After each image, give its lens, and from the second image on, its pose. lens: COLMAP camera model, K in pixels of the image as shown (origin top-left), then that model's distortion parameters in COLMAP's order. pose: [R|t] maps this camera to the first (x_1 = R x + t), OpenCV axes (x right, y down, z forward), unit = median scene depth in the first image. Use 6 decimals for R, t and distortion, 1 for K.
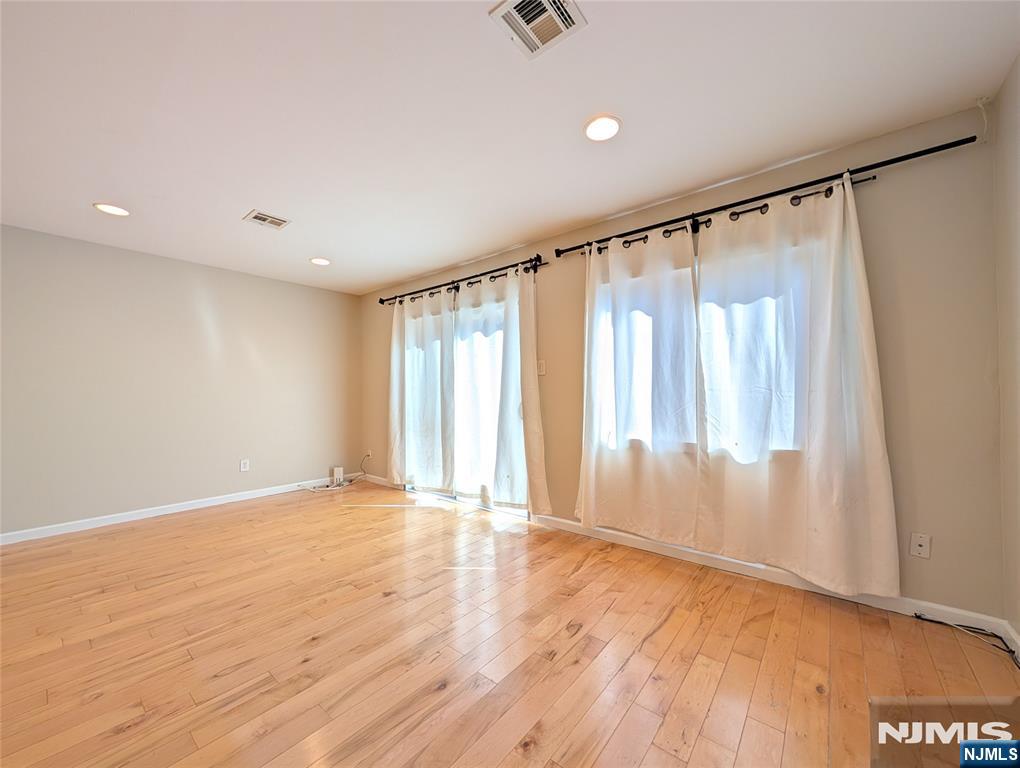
lens RADIAL K [[395.6, 0, 511.7], [0, 395.6, 387.9], [0, 0, 1]] dist [-0.000466, 0.000045]
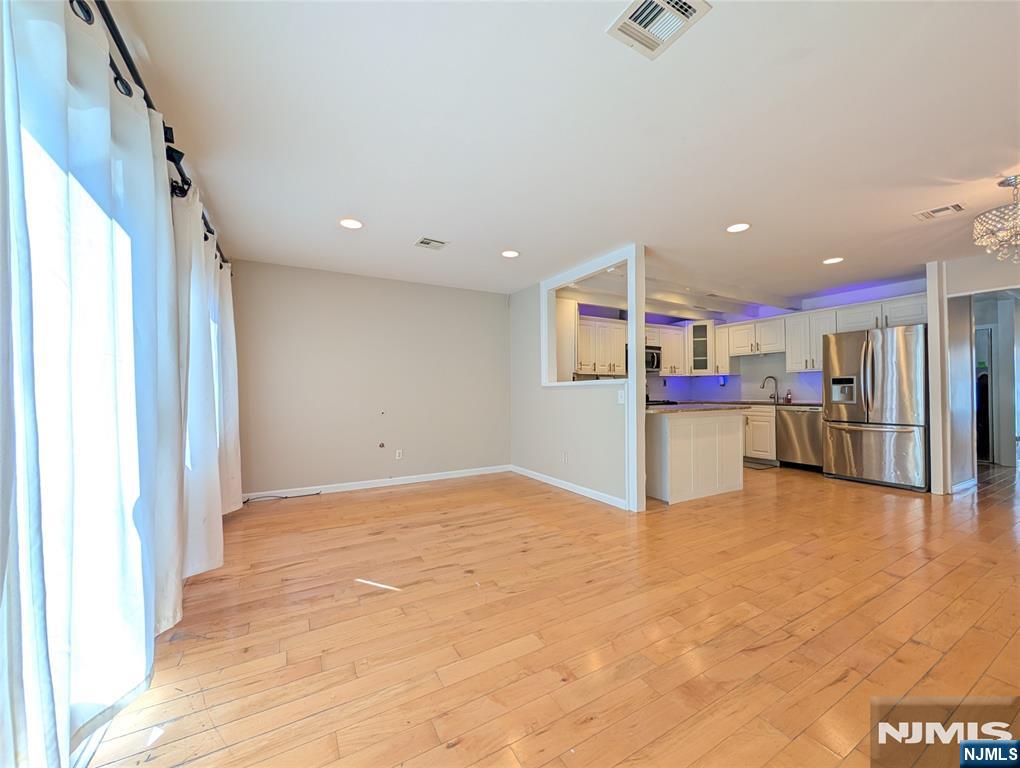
lens RADIAL K [[395.6, 0, 511.7], [0, 395.6, 387.9], [0, 0, 1]] dist [-0.000466, 0.000045]
pose [[-0.933430, 0.016004, 0.358403, -0.555647], [0.007468, 0.999655, -0.025188, 0.026893], [-0.358683, -0.020835, -0.933227, 1.344487]]
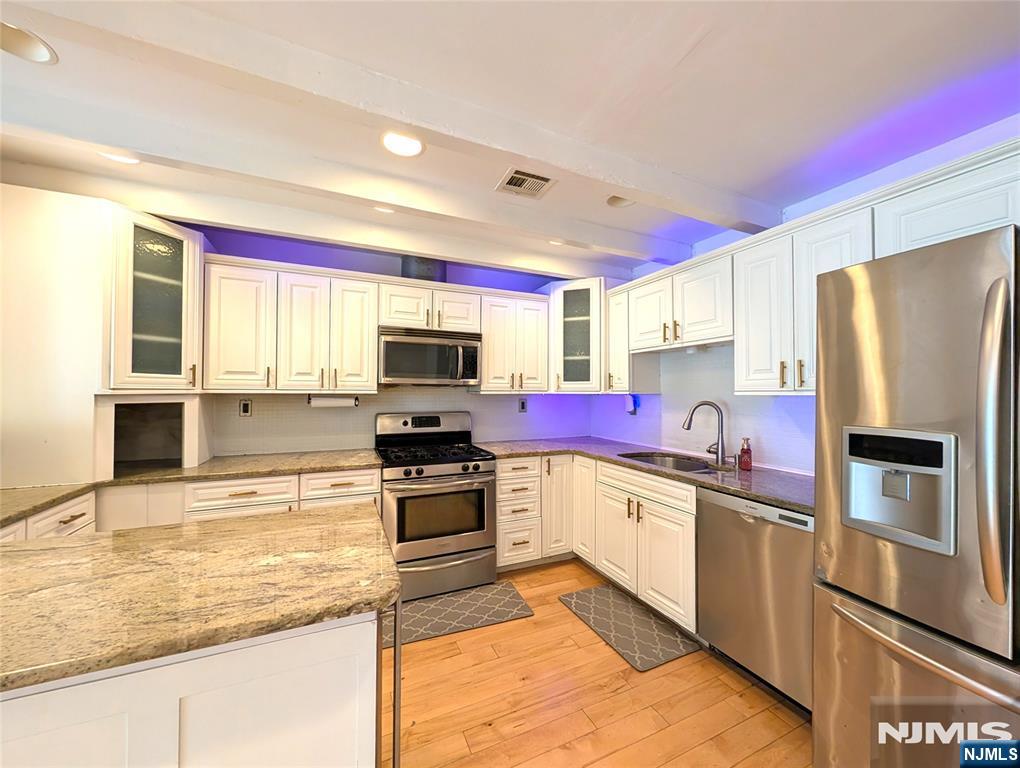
lens RADIAL K [[386.1, 0, 510.7], [0, 386.1, 387.9], [0, 0, 1]] dist [0.000071, 0.000149]
pose [[-0.895883, 0.007721, 0.444224, -1.016286], [-0.003437, 0.999699, -0.024308, -0.071518], [-0.444277, -0.023304, -0.895586, 0.023017]]
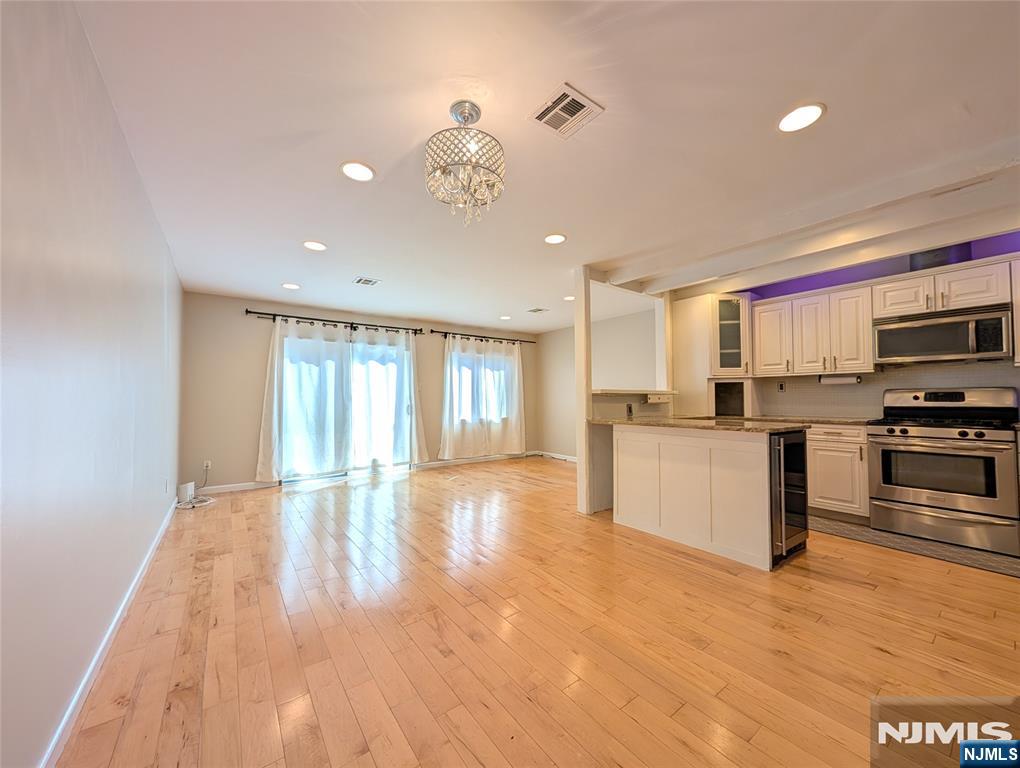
lens RADIAL K [[386.1, 0, 510.7], [0, 386.1, 387.9], [0, 0, 1]] dist [0.000071, 0.000149]
pose [[0.251211, 0.035509, 0.967281, -1.668827], [-0.010740, 0.999368, -0.033897, 0.012228], [-0.967873, -0.001873, 0.251434, 0.107059]]
